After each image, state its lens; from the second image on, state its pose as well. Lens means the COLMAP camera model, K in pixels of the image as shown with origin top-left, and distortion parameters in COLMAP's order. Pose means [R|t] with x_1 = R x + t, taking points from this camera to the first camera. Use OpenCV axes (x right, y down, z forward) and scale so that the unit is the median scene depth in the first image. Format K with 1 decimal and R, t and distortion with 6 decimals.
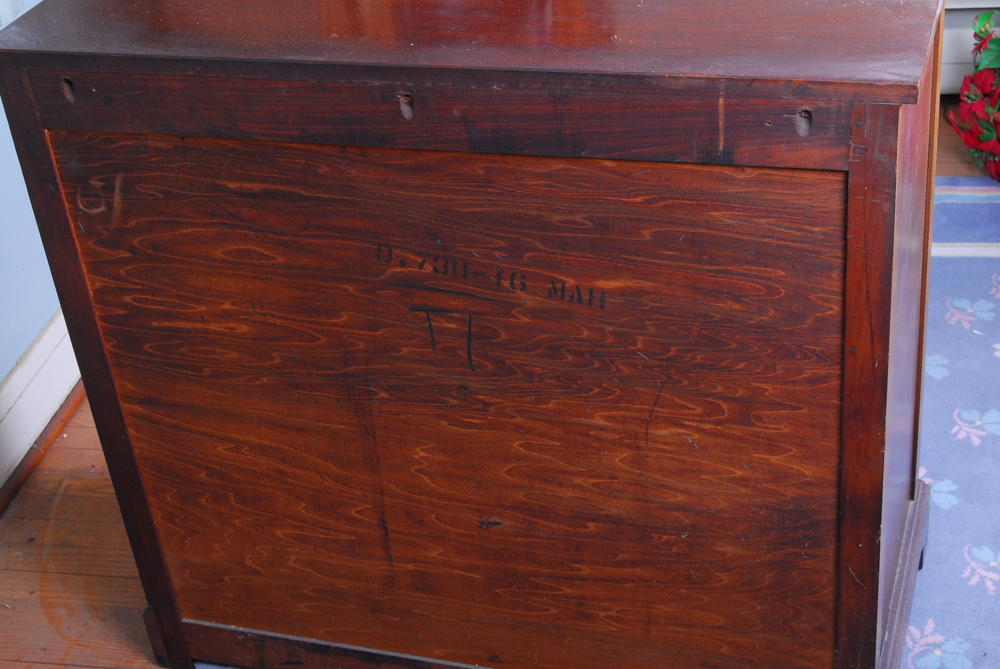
lens RADIAL K [[1700.6, 0, 501.0], [0, 1700.6, 341.2], [0, 0, 1]] dist [0.016525, 0.000000]
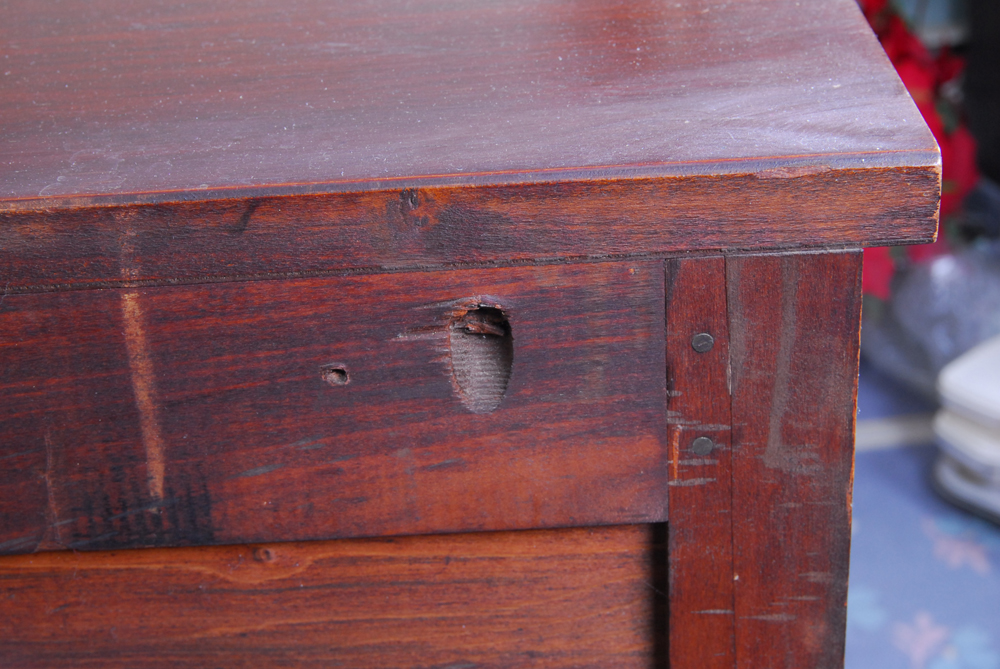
lens RADIAL K [[1793.5, 0, 504.5], [0, 1793.5, 334.7], [0, 0, 1]] dist [-0.038702, 0.000000]
pose [[0.954489, -0.108444, 0.277833, 0.101817], [0.131431, 0.989163, -0.065434, -0.105762], [-0.267726, 0.098972, 0.958398, 0.695277]]
